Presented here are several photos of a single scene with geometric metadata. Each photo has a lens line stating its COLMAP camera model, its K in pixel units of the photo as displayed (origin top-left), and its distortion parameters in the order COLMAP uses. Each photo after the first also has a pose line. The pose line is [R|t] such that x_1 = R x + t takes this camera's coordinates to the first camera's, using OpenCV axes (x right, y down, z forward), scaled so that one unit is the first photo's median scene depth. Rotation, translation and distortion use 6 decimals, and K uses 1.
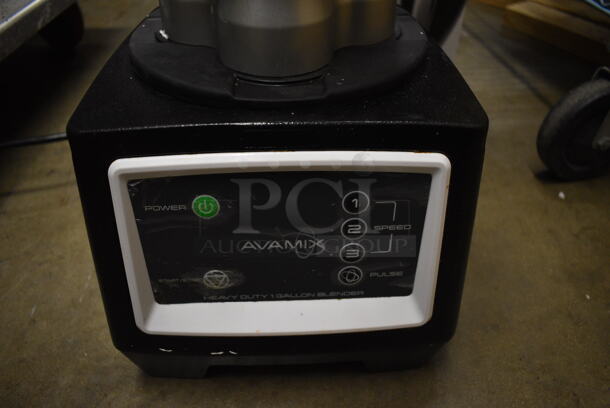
lens RADIAL K [[465.7, 0, 305.0], [0, 465.7, 204.0], [0, 0, 1]] dist [-0.104246, 0.016750]
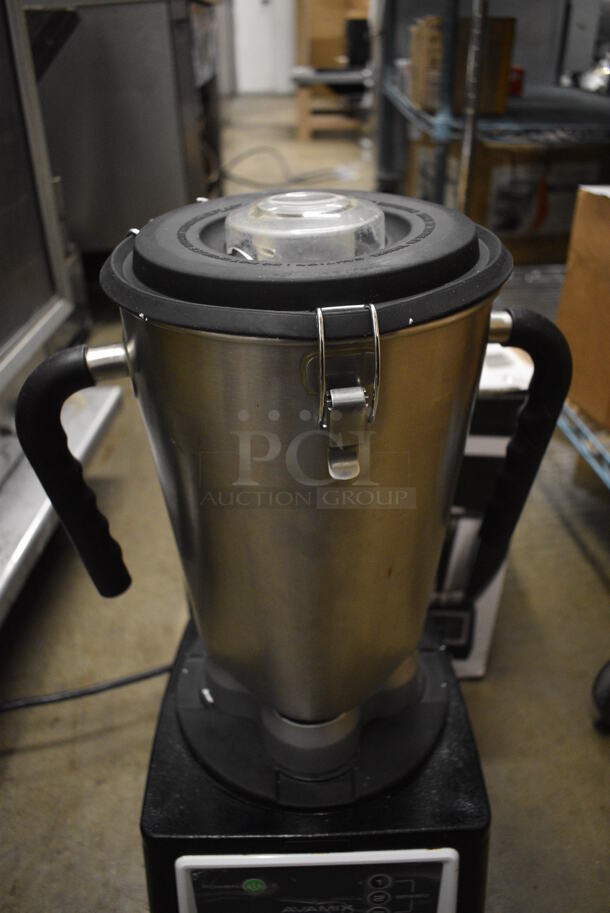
lens RADIAL K [[693.0, 0, 309.4], [0, 693.0, 460.3], [0, 0, 1]] dist [-0.094614, 0.003946]
pose [[0.999441, -0.006698, -0.032744, -0.006061], [0.001664, 0.988470, -0.151408, -0.685361], [0.033381, 0.151269, 0.987929, -0.720468]]
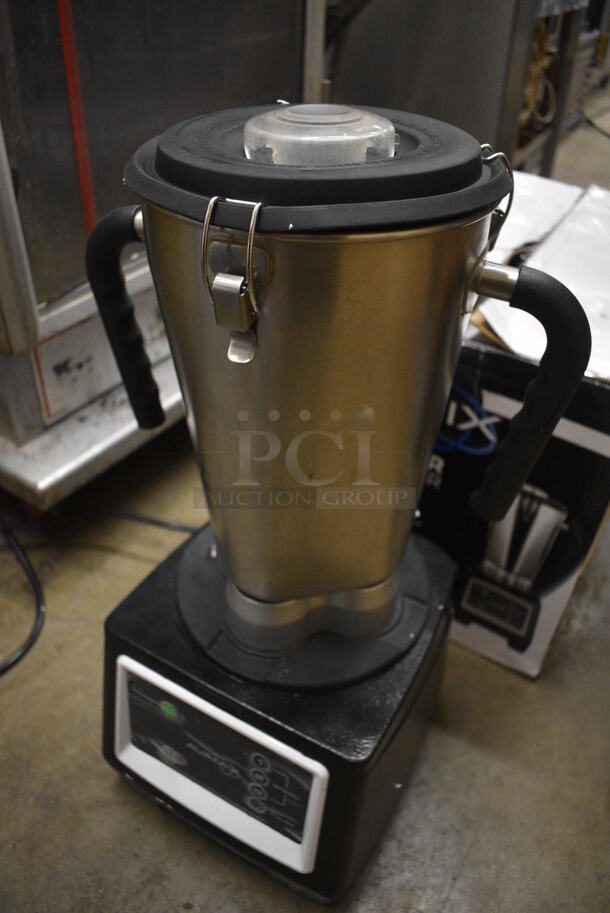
lens RADIAL K [[697.0, 0, 309.4], [0, 697.0, 457.7], [0, 0, 1]] dist [-0.104246, 0.016750]
pose [[0.846073, 0.339071, -0.411329, 0.604551], [-0.368894, 0.929442, 0.007380, -0.718676], [0.384809, 0.145492, 0.911457, -0.670976]]
